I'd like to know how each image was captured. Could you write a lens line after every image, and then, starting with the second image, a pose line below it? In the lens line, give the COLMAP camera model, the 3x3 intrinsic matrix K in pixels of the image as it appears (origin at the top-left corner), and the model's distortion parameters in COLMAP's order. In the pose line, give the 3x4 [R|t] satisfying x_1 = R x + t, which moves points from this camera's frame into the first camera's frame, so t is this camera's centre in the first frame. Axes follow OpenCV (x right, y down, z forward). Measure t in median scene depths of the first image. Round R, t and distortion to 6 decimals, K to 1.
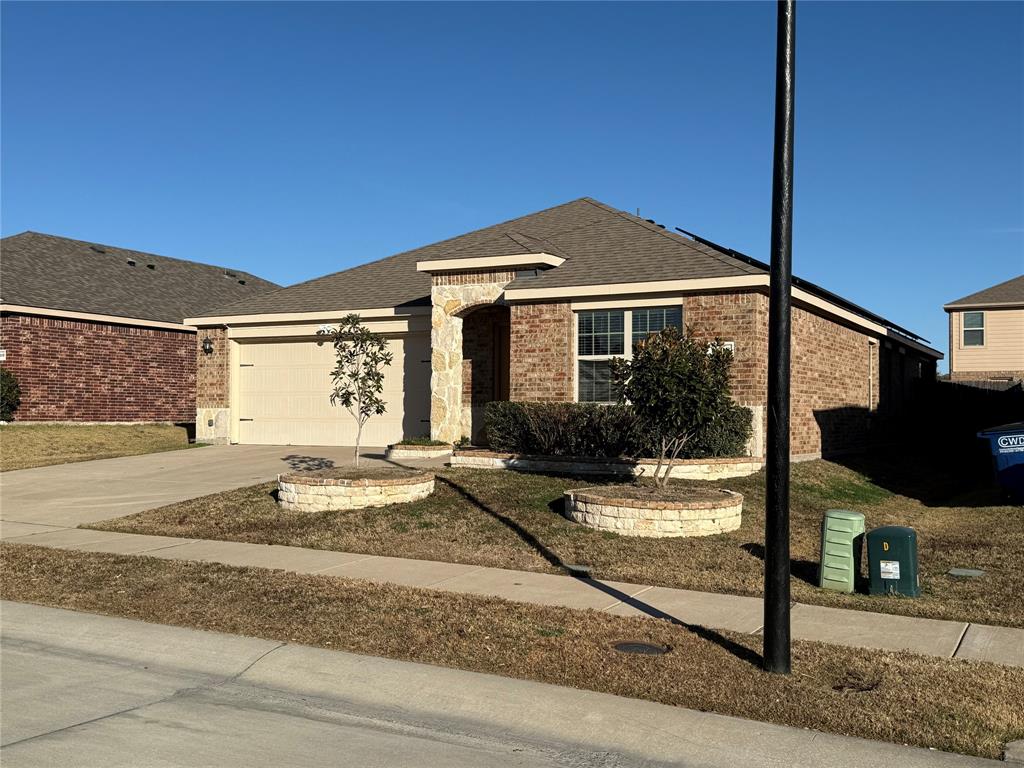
lens RADIAL K [[1061.4, 0, 512.5], [0, 1061.4, 384.3], [0, 0, 1]] dist [0.069559, 0.000000]
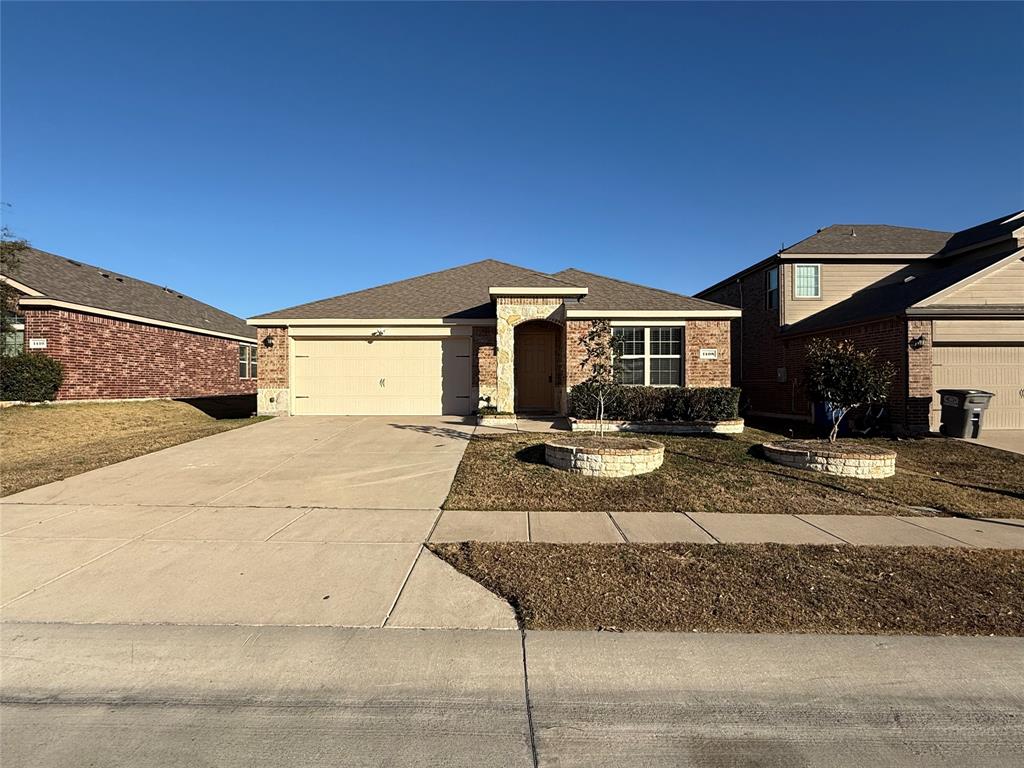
lens RADIAL K [[527.9, 0, 511.2], [0, 527.9, 383.9], [0, 0, 1]] dist [-0.004816, 0.000844]
pose [[0.879489, -0.003772, 0.475905, -0.334225], [-0.008483, 0.999685, 0.023600, -0.001291], [-0.475844, -0.024793, 0.879180, 0.294162]]
